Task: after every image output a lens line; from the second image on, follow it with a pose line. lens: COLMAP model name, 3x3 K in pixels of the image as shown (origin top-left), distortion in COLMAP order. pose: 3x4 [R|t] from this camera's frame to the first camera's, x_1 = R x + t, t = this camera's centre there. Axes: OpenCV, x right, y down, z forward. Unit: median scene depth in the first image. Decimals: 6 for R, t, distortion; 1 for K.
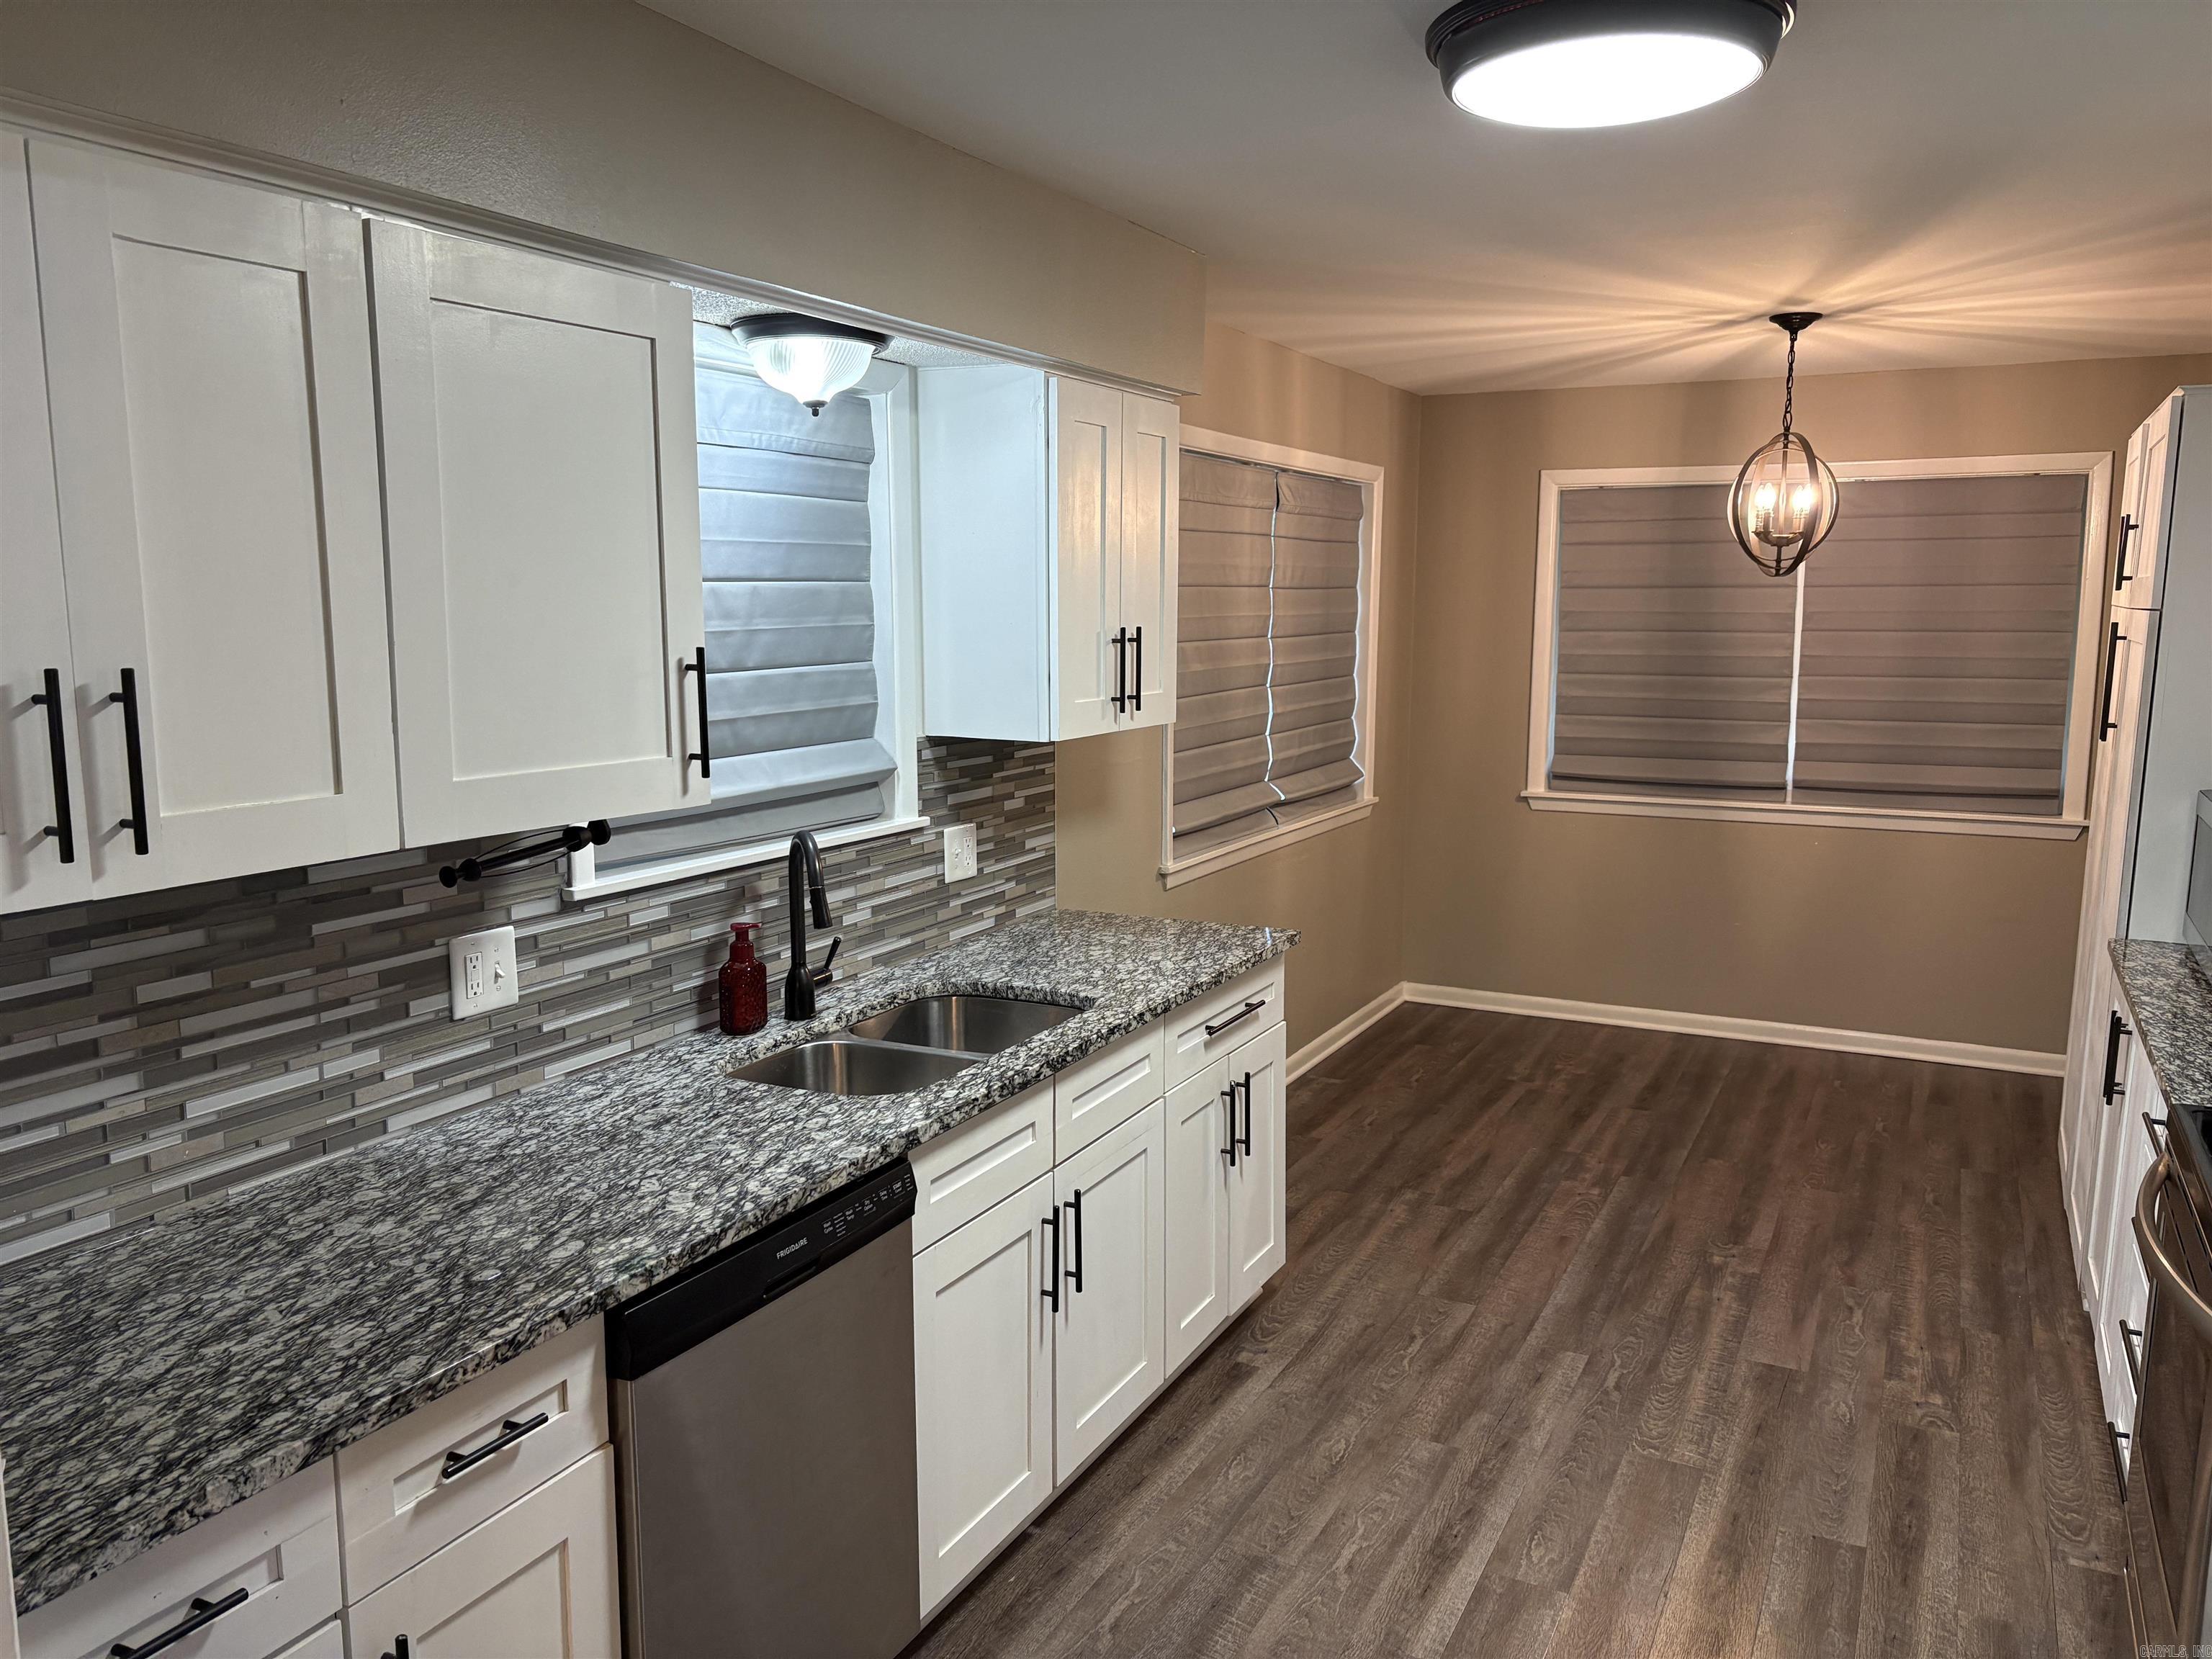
lens RADIAL K [[1715.2, 0, 1188.5], [0, 1715.2, 823.8], [0, 0, 1]] dist [0.164914, -0.146938]
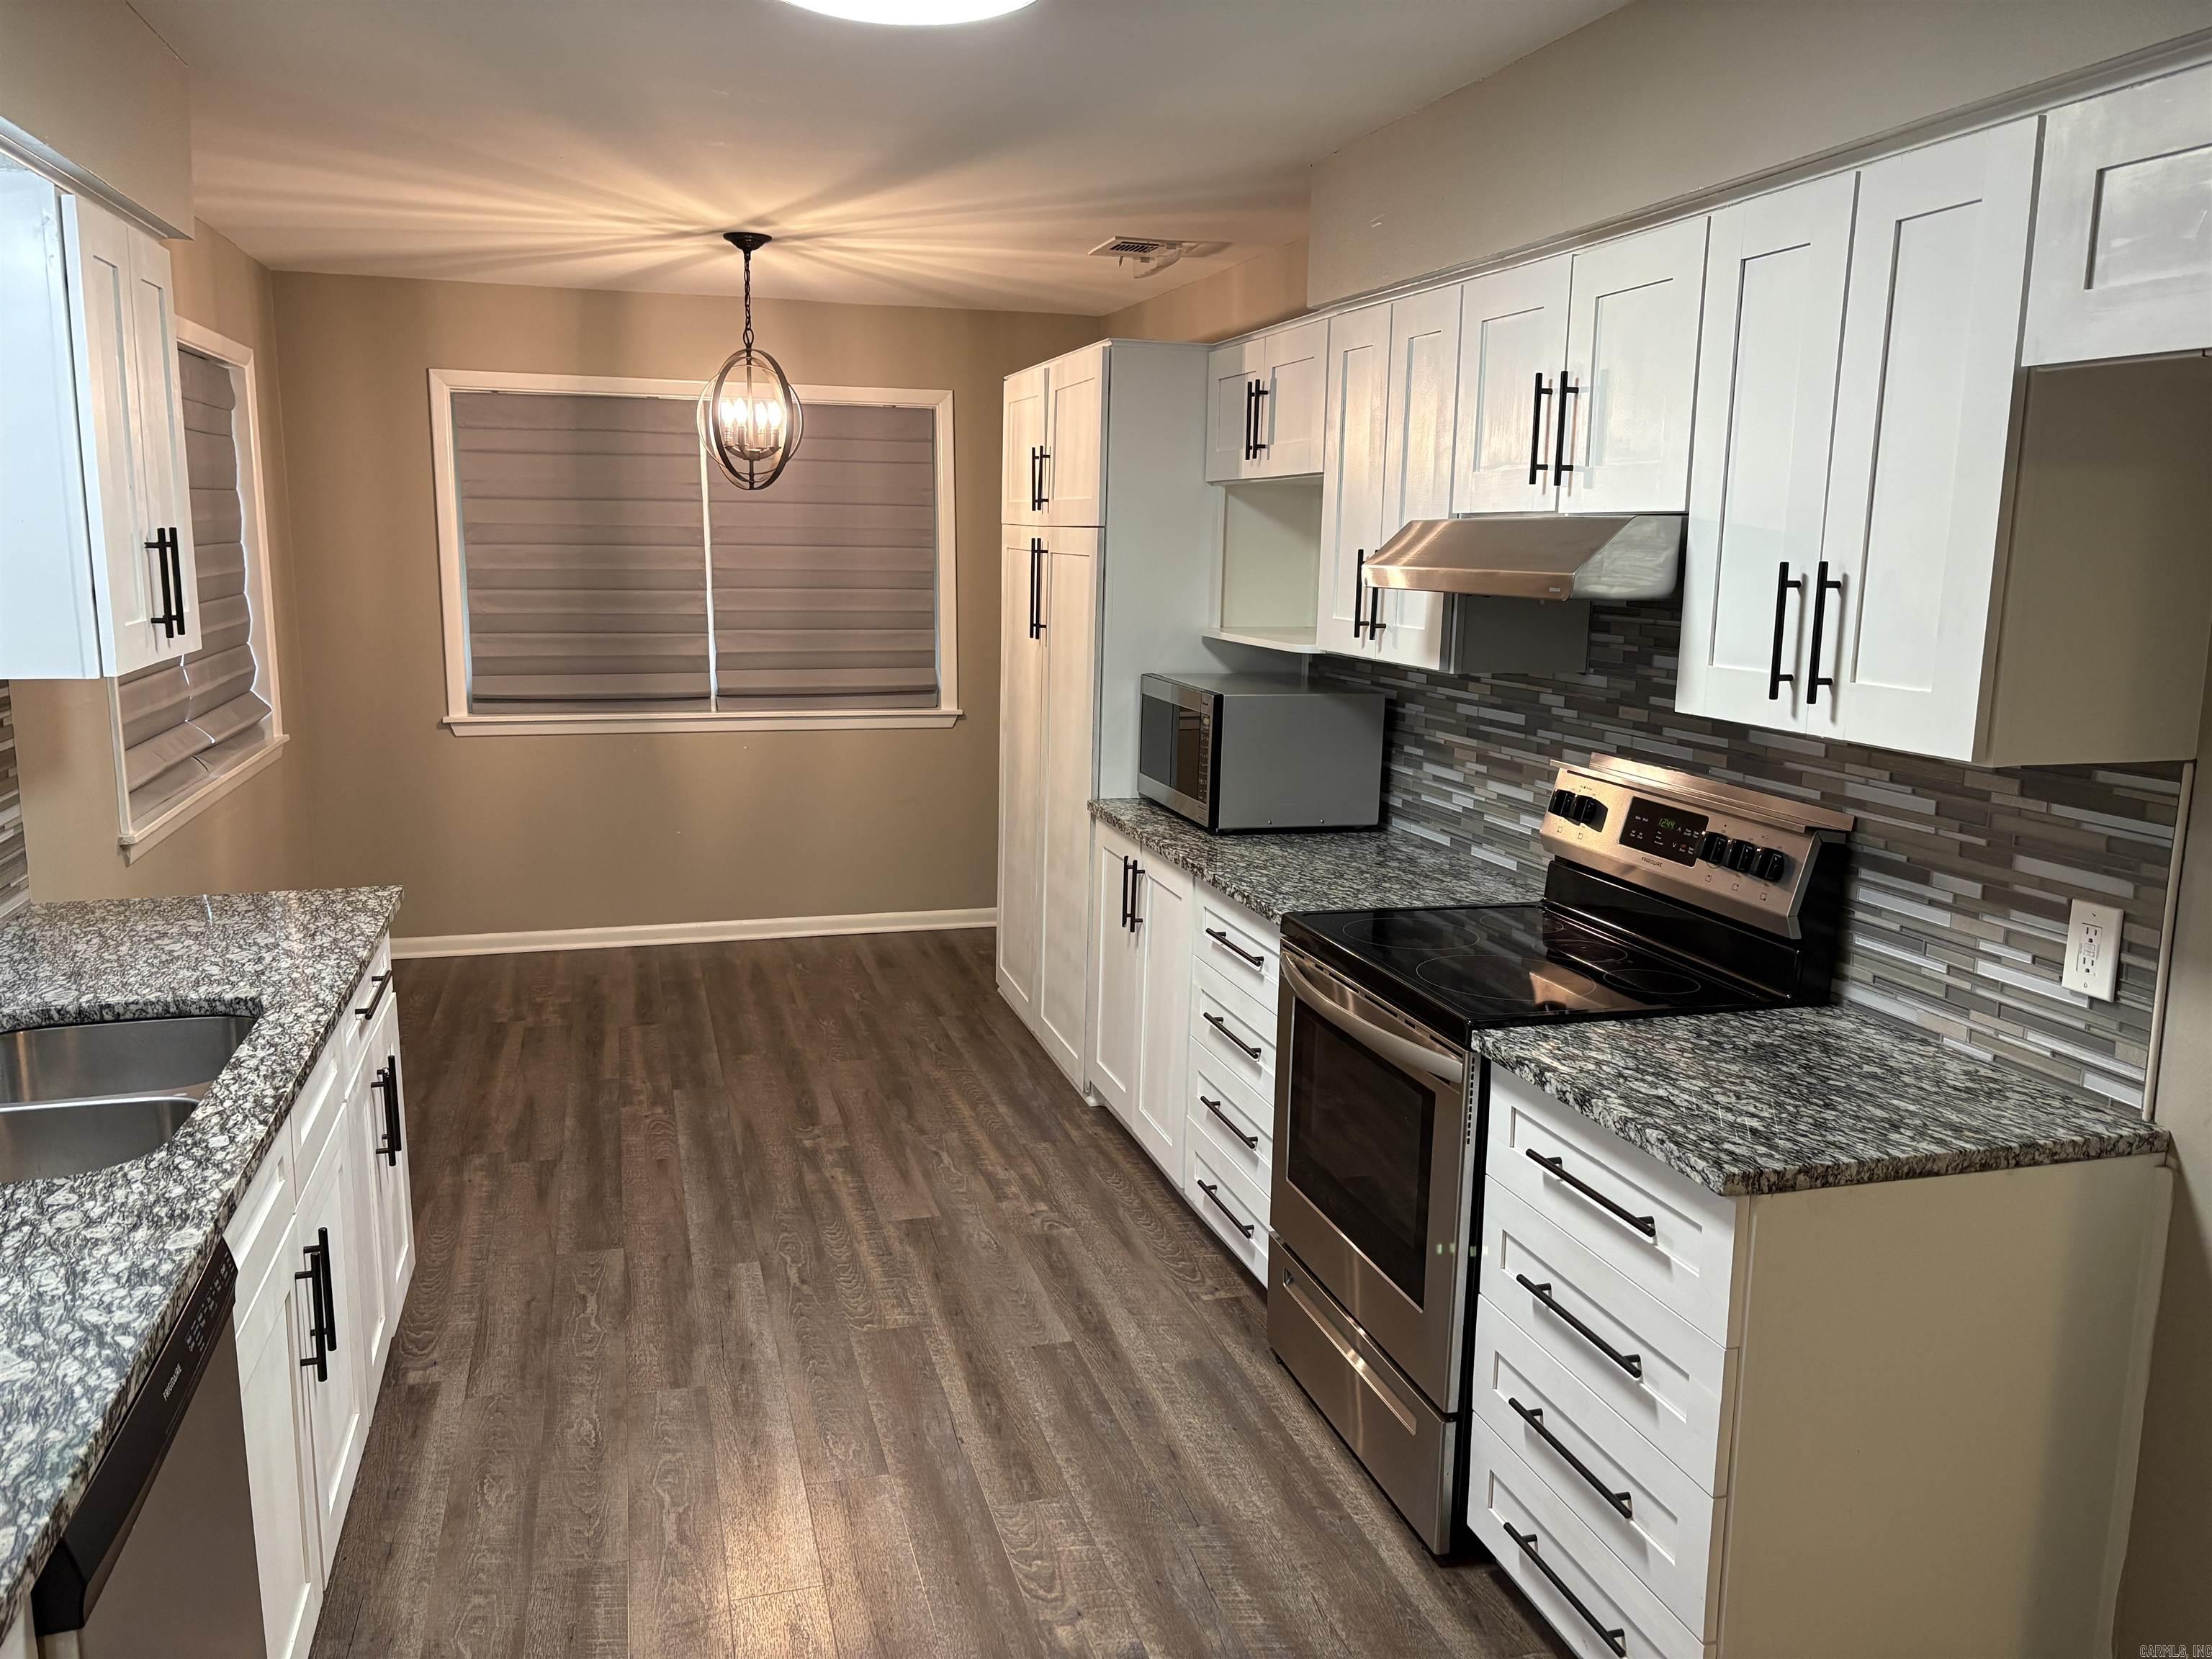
lens RADIAL K [[1675.2, 0, 1121.3], [0, 1675.2, 832.9], [0, 0, 1]] dist [0.037696, -0.043548]
pose [[0.755576, -0.113498, 0.645154, -0.163941], [0.078738, 0.993471, 0.082561, -0.004284], [-0.650312, -0.011582, 0.759579, 0.100099]]
